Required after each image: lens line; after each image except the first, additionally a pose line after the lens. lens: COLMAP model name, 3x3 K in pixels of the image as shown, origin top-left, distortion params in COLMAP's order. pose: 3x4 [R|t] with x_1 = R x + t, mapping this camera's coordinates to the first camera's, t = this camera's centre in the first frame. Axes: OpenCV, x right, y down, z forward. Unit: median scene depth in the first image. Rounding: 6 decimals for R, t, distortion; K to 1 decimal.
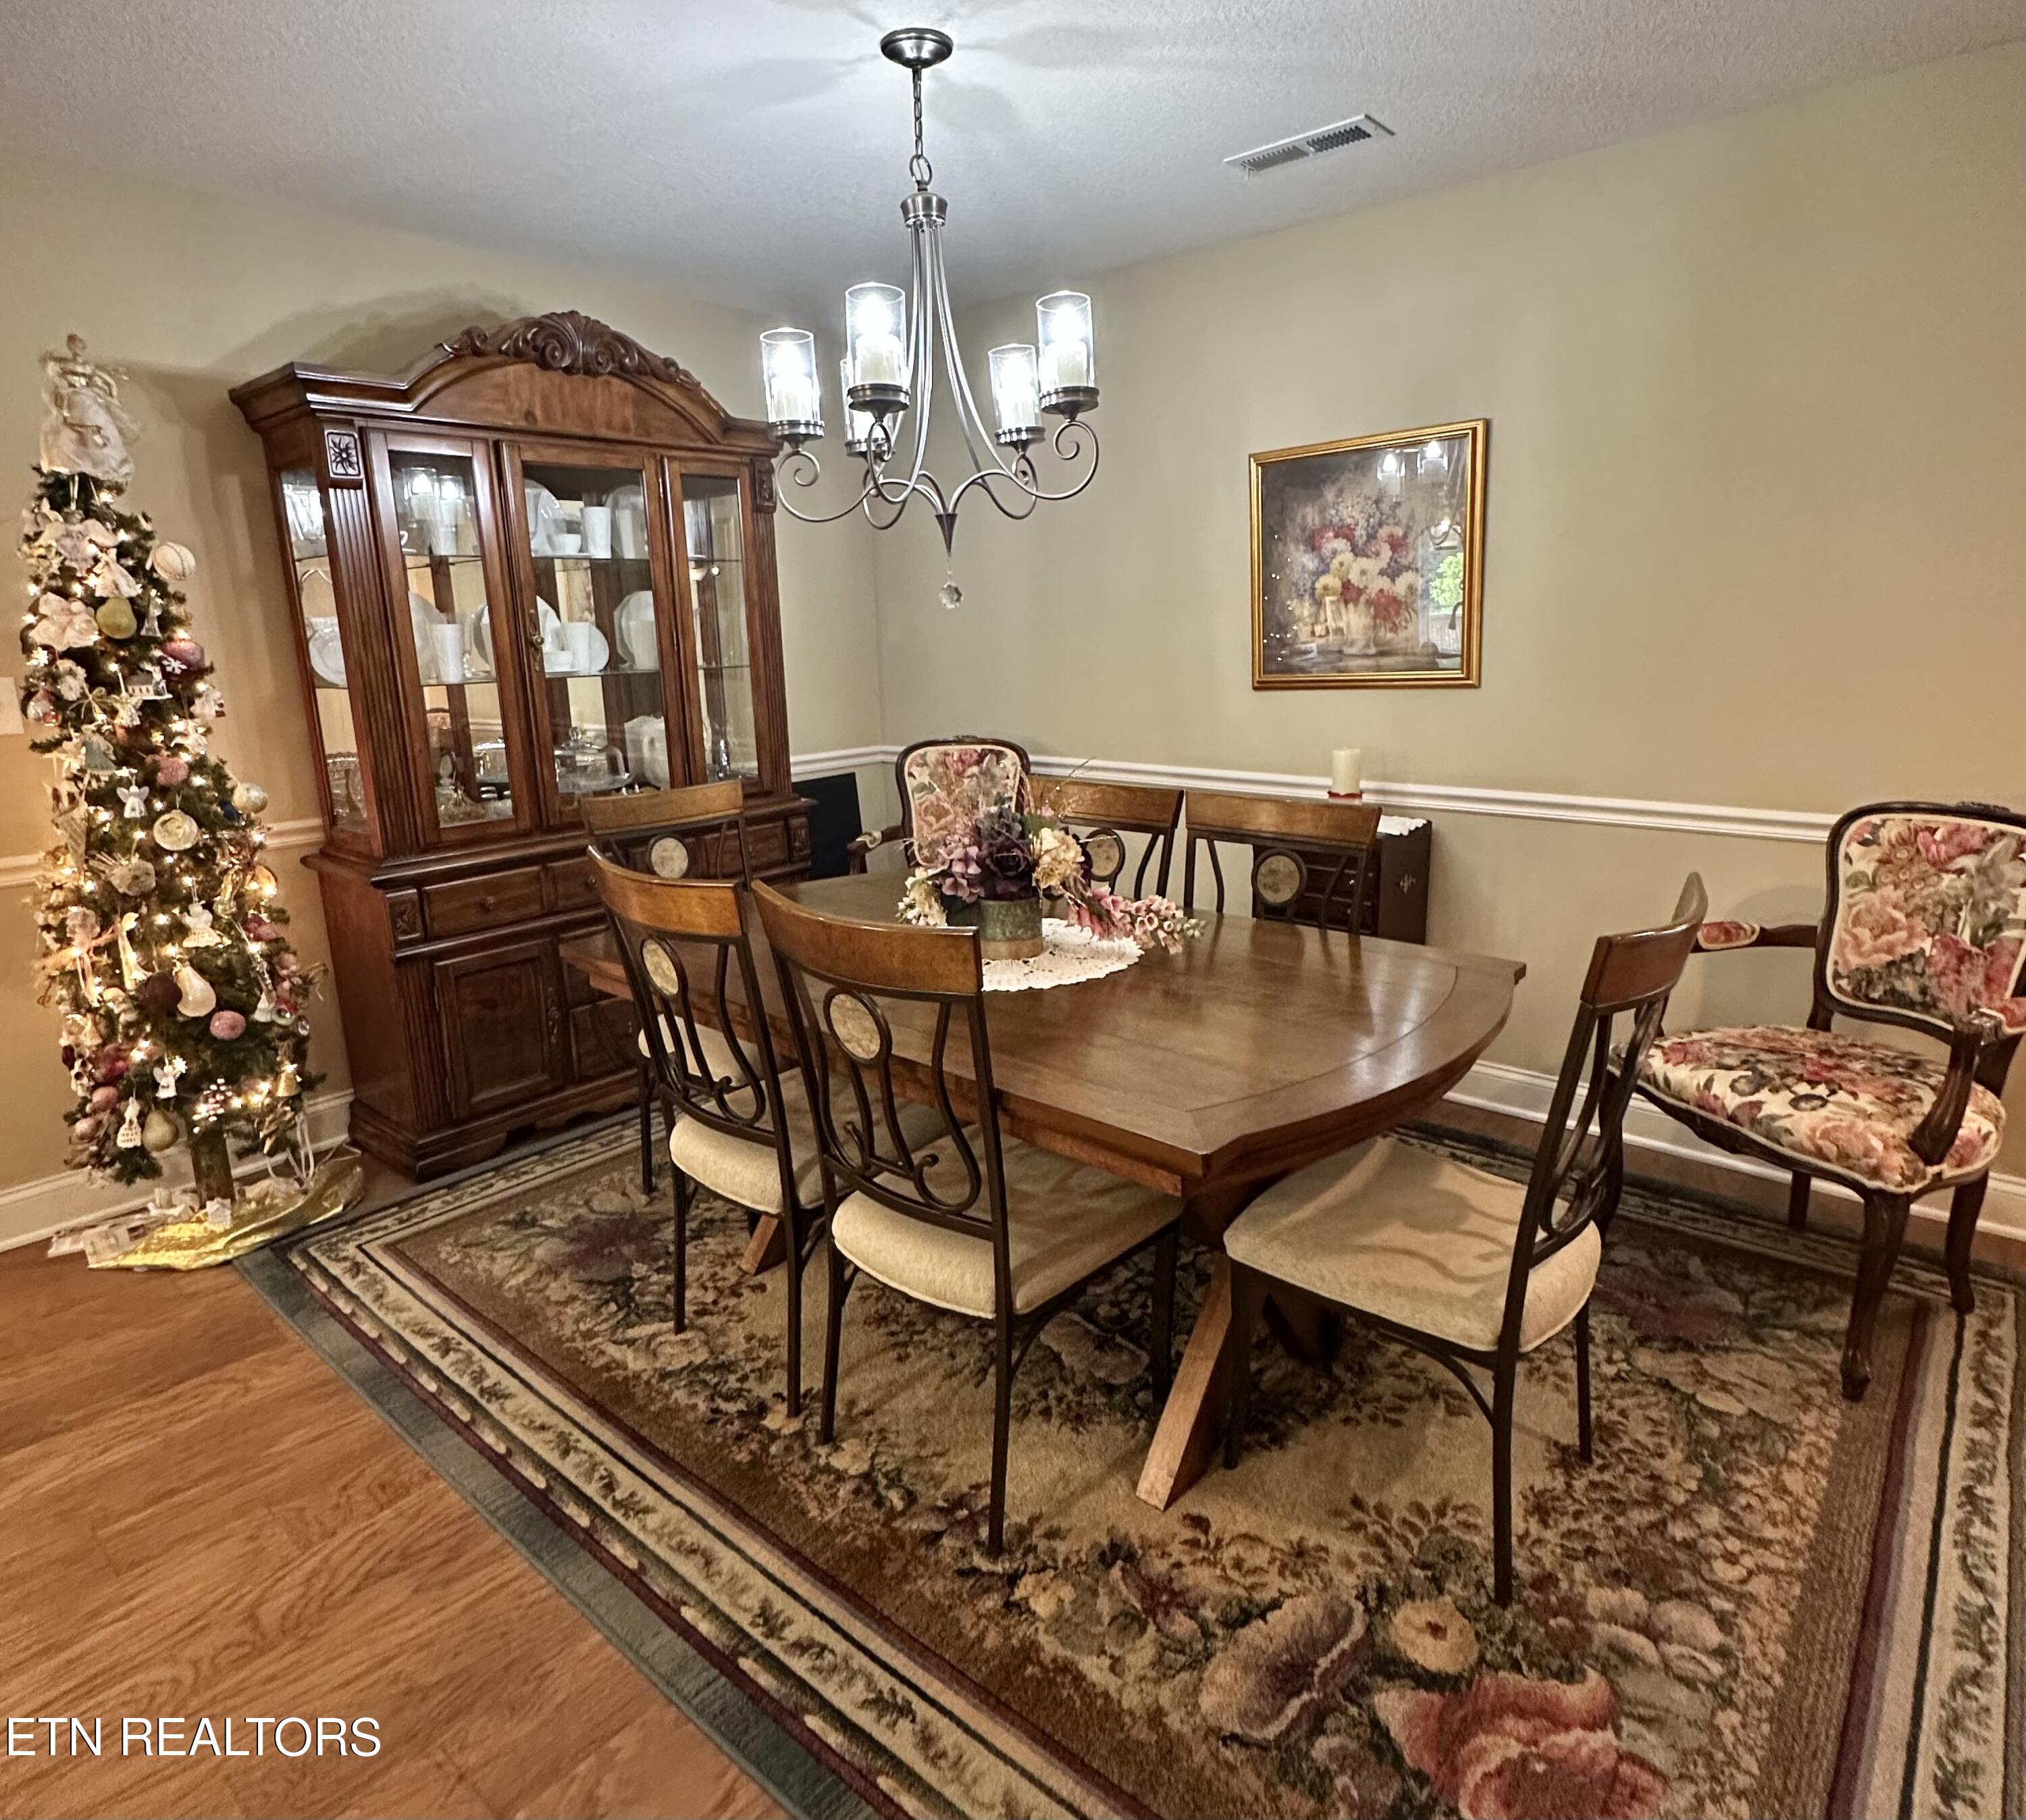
lens RADIAL K [[1182.8, 0, 1002.8], [0, 1182.8, 907.3], [0, 0, 1]] dist [-0.007340, 0.002197]
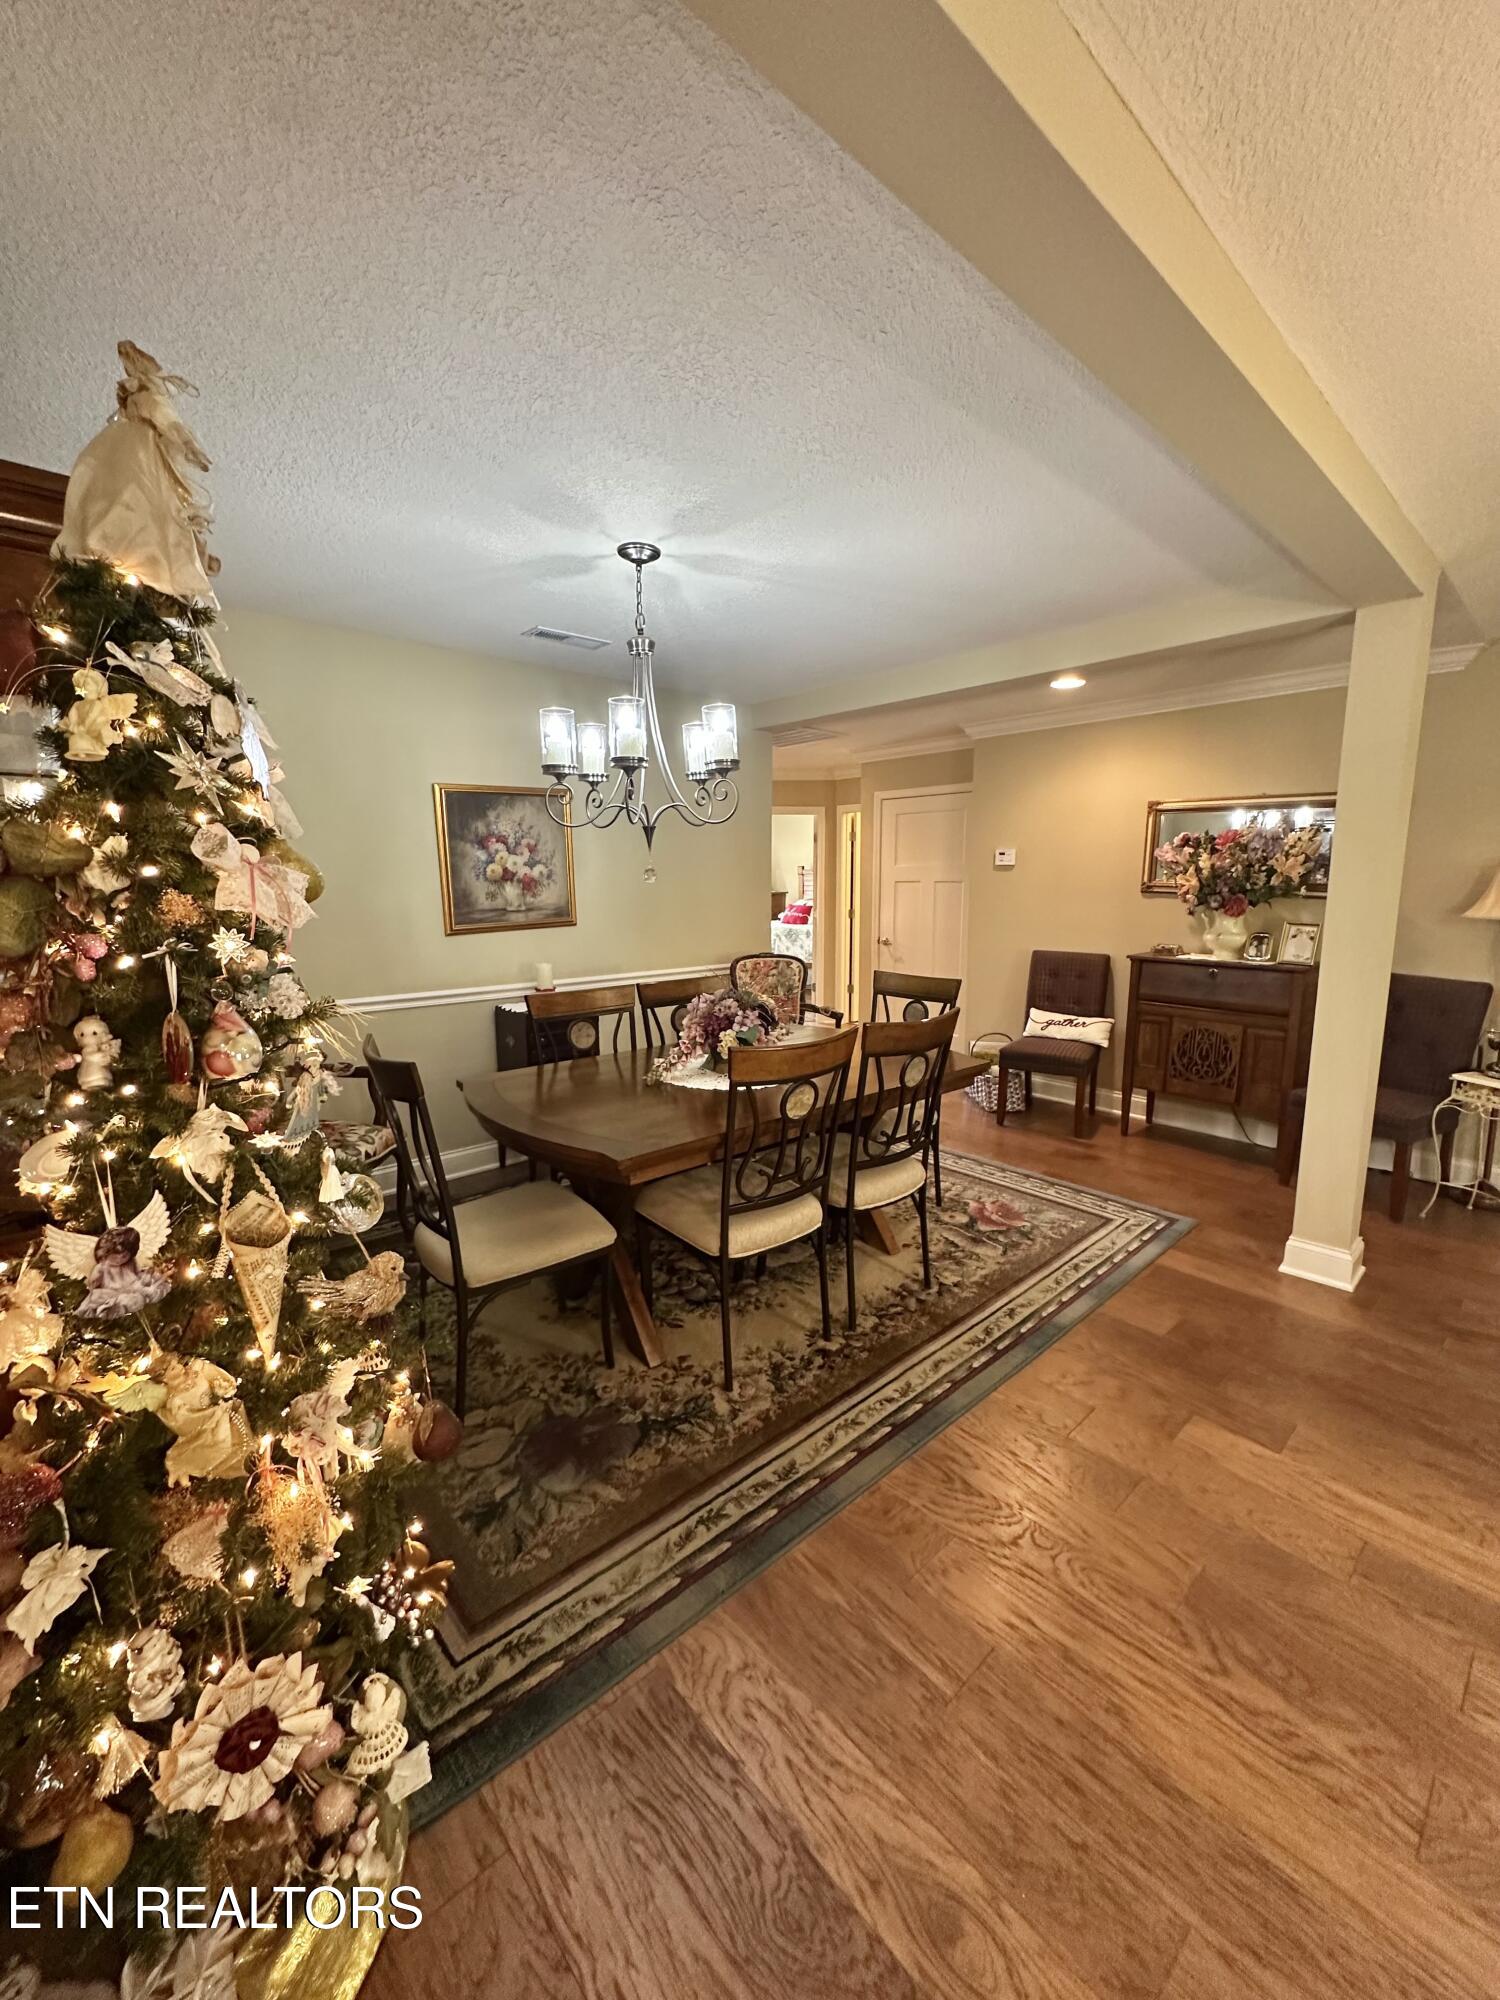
lens RADIAL K [[808.2, 0, 743.5], [0, 808.2, 1012.1], [0, 0, 1]] dist [-0.006949, 0.001664]
pose [[0.129874, -0.144047, 0.981011, -1.170962], [0.232910, 0.966139, 0.111029, -0.178365], [-0.963787, 0.214068, 0.159027, 0.752999]]
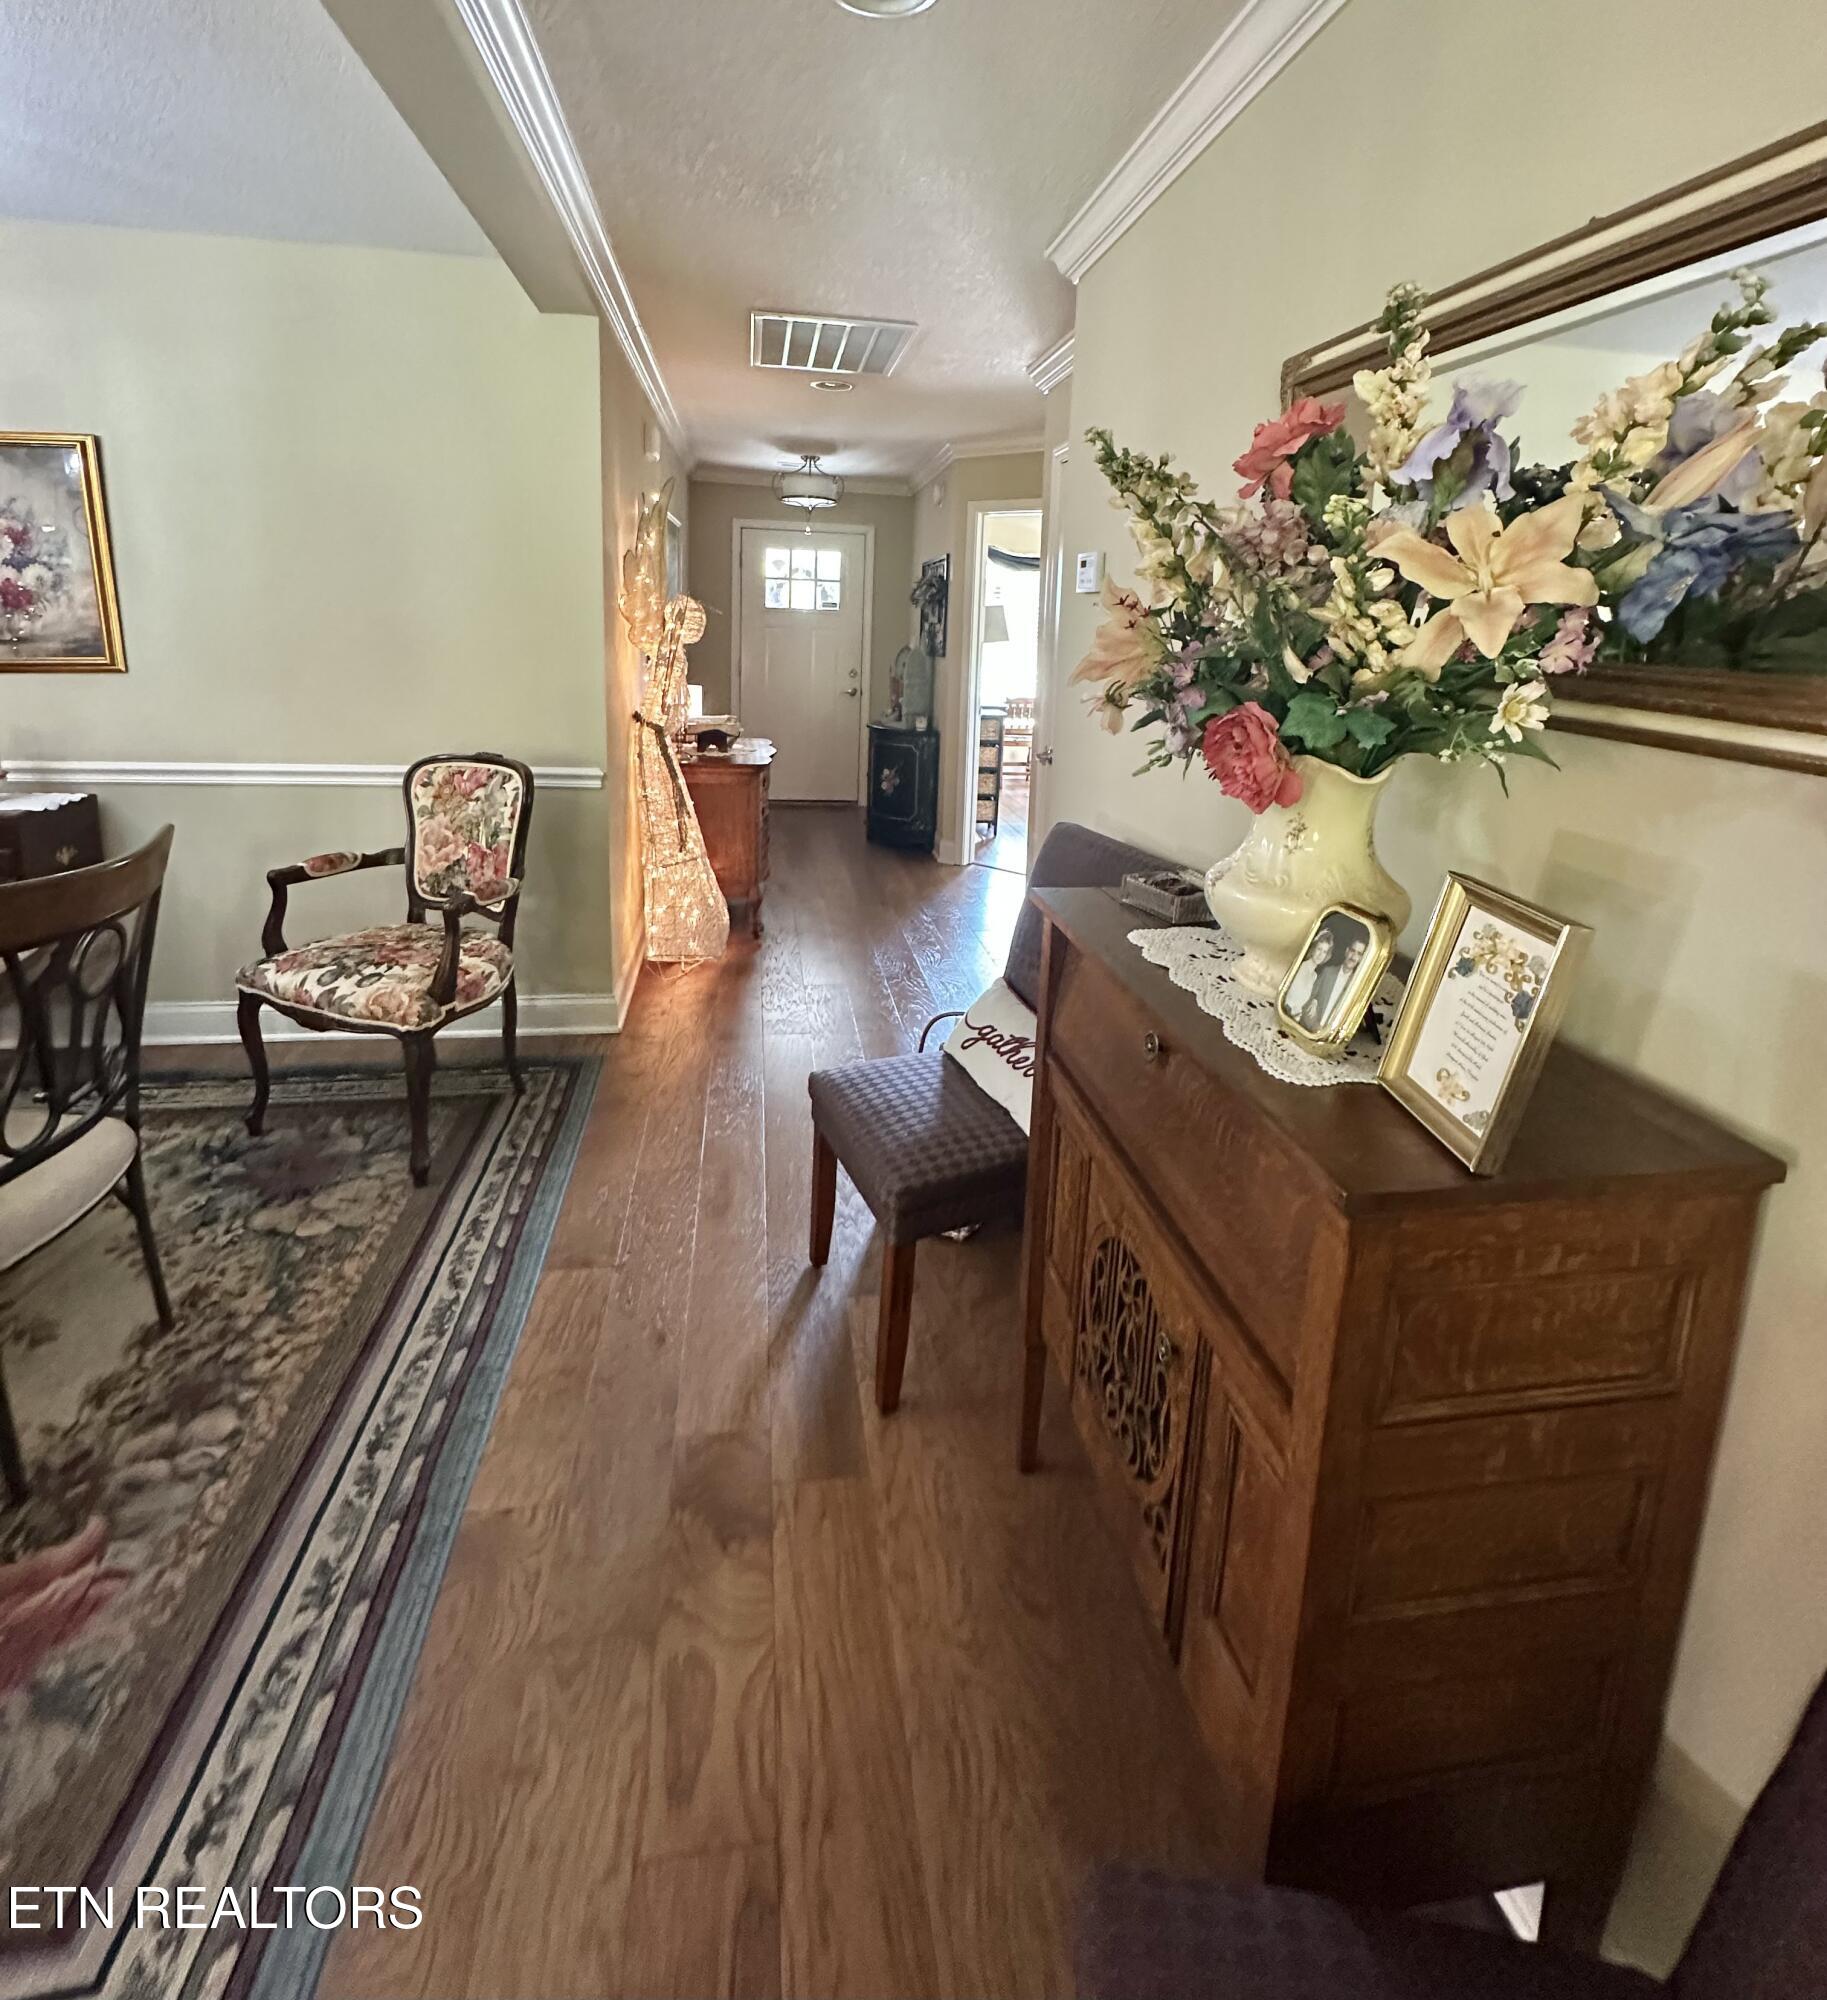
lens RADIAL K [[978.9, 0, 899.4], [0, 978.9, 789.8], [0, 0, 1]] dist [-0.001712, 0.001347]
pose [[0.647008, -0.083666, 0.757879, 0.223269], [0.130916, 0.991391, -0.002320, 0.029031], [-0.751160, 0.100719, 0.652391, -0.190794]]
